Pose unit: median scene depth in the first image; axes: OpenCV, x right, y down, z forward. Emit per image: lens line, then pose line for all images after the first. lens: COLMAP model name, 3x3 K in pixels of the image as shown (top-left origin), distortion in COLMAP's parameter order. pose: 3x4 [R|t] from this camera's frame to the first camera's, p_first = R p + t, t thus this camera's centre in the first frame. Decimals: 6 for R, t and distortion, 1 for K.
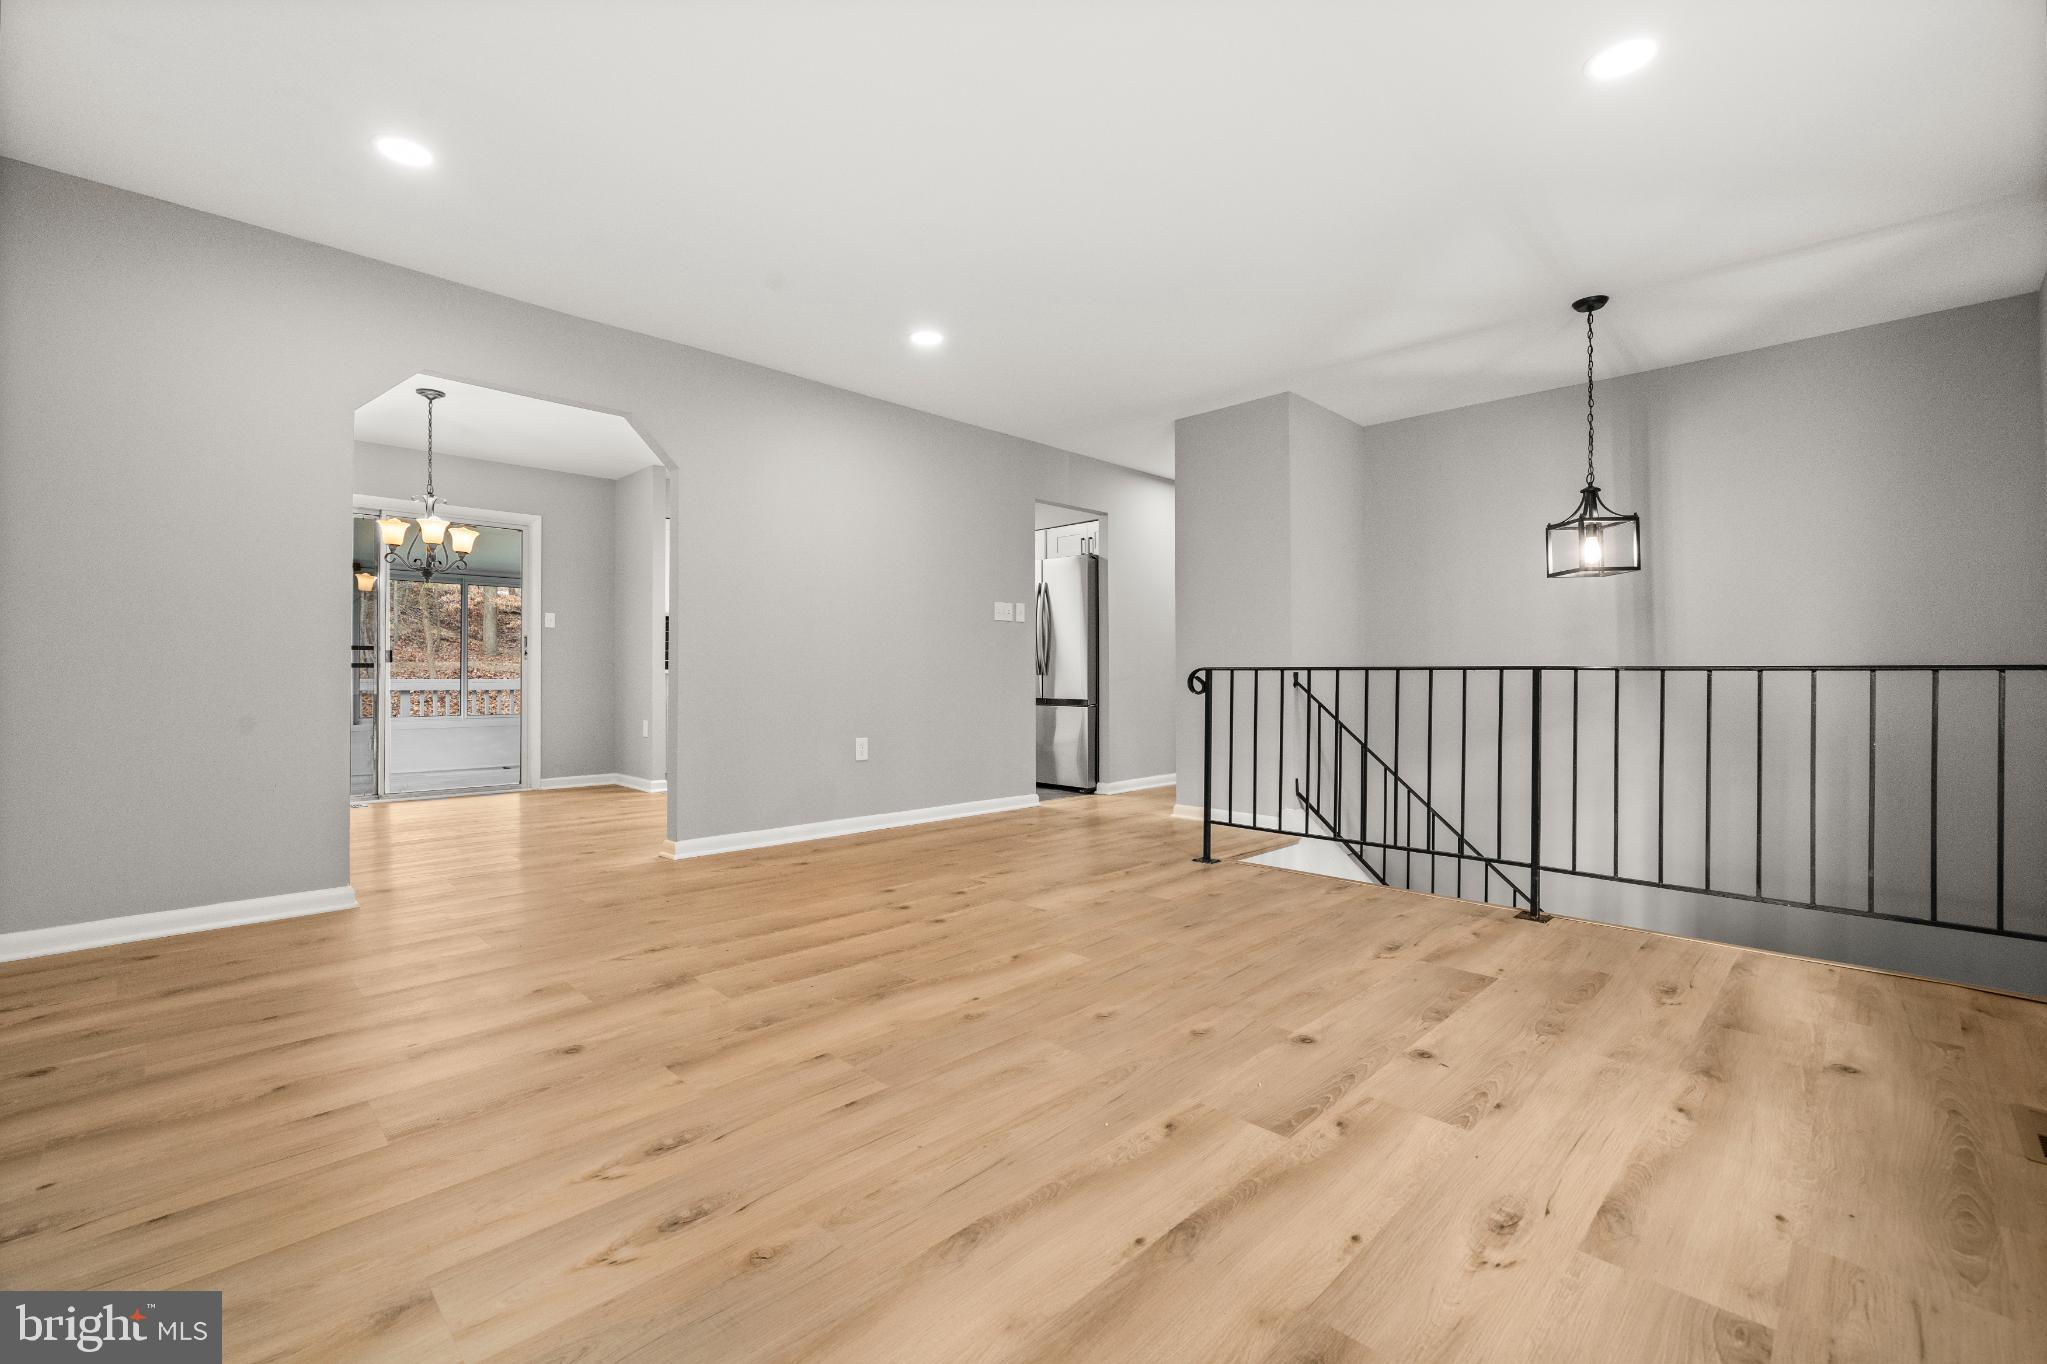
lens RADIAL K [[863.4, 0, 1017.8], [0, 863.4, 670.1], [0, 0, 1]] dist [0.008162, -0.000180]
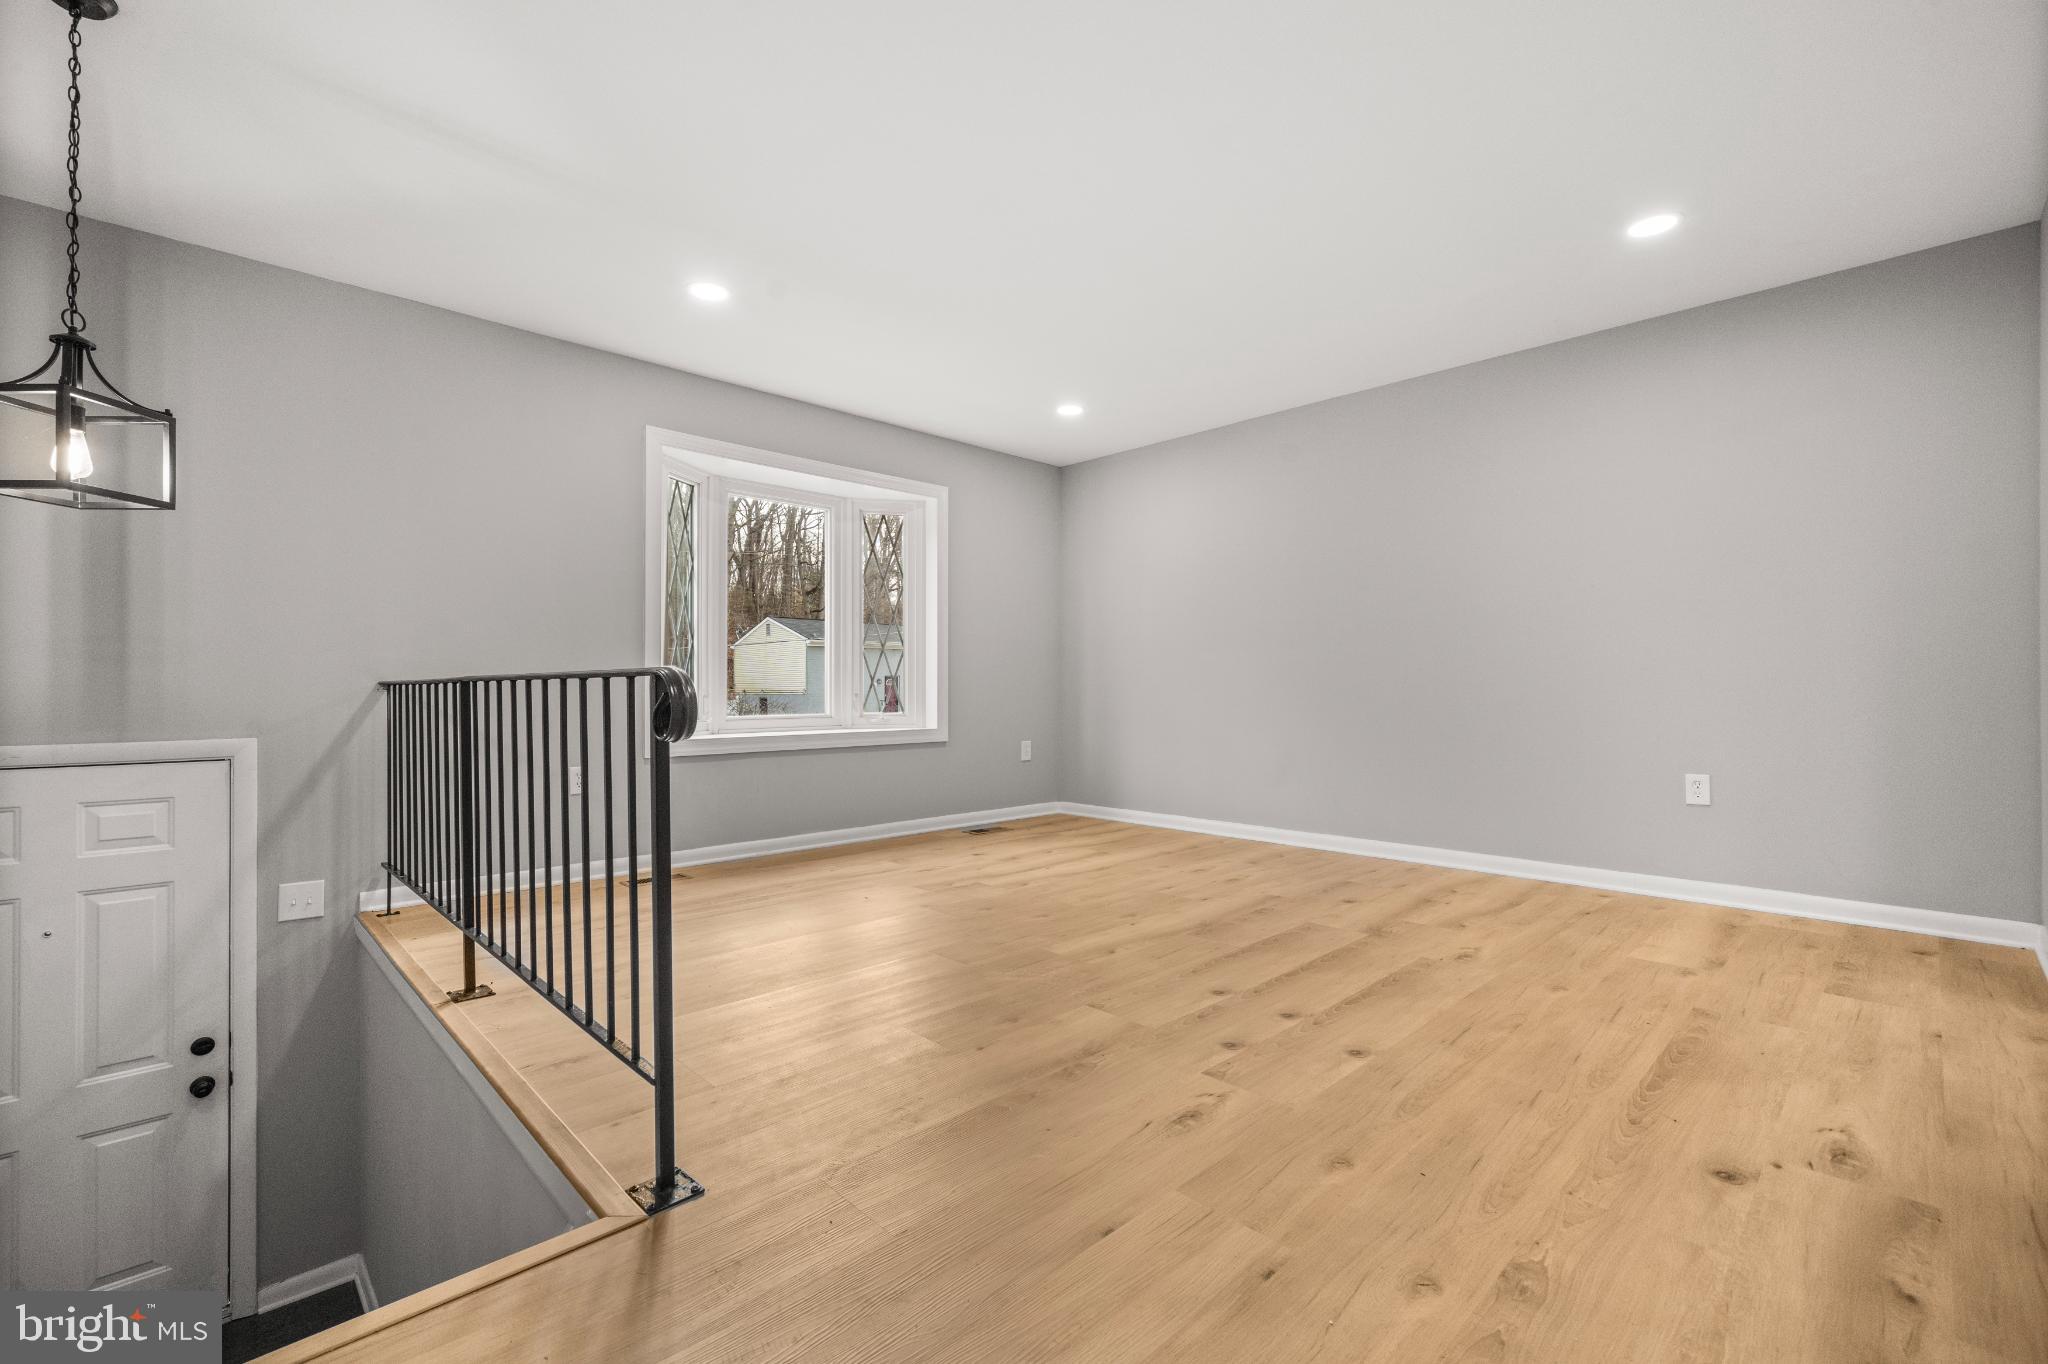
lens RADIAL K [[863.8, 0, 1011.7], [0, 863.8, 698.1], [0, 0, 1]] dist [0.008162, -0.000180]
pose [[-0.999520, -0.003002, 0.030840, 0.114203], [-0.003111, 0.999989, -0.003486, 0.026648], [-0.030829, -0.003580, -0.999518, 2.637231]]
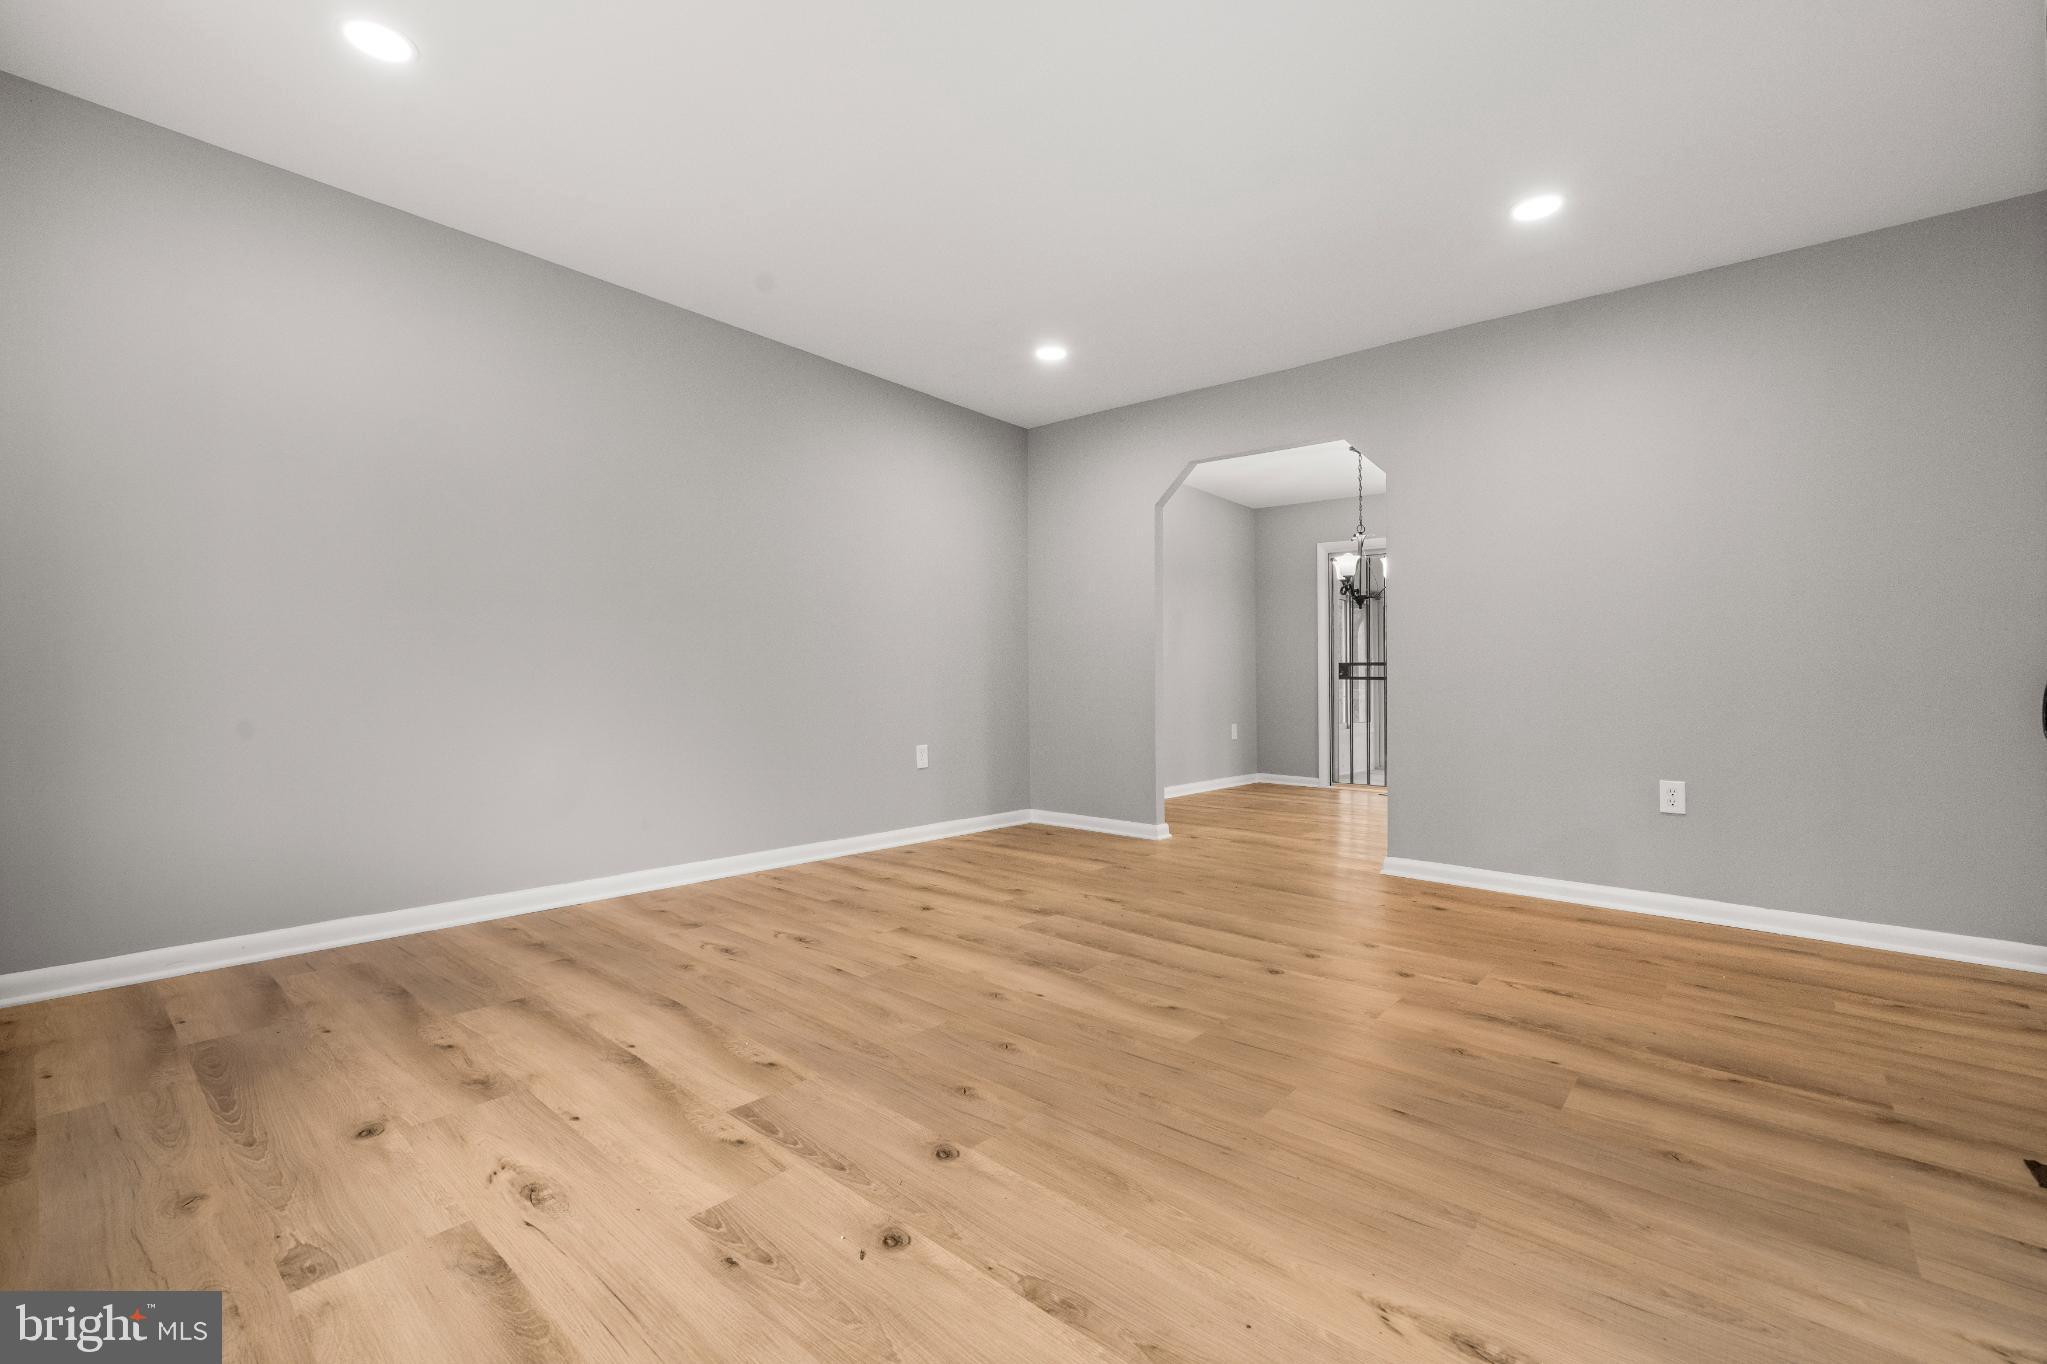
lens RADIAL K [[863.4, 0, 1016.8], [0, 863.4, 687.6], [0, 0, 1]] dist [0.008162, -0.000180]
pose [[0.070438, 0.001139, -0.997516, 1.089801], [-0.000657, 0.999999, 0.001096, 0.009176], [0.997516, 0.000578, 0.070438, 0.991300]]
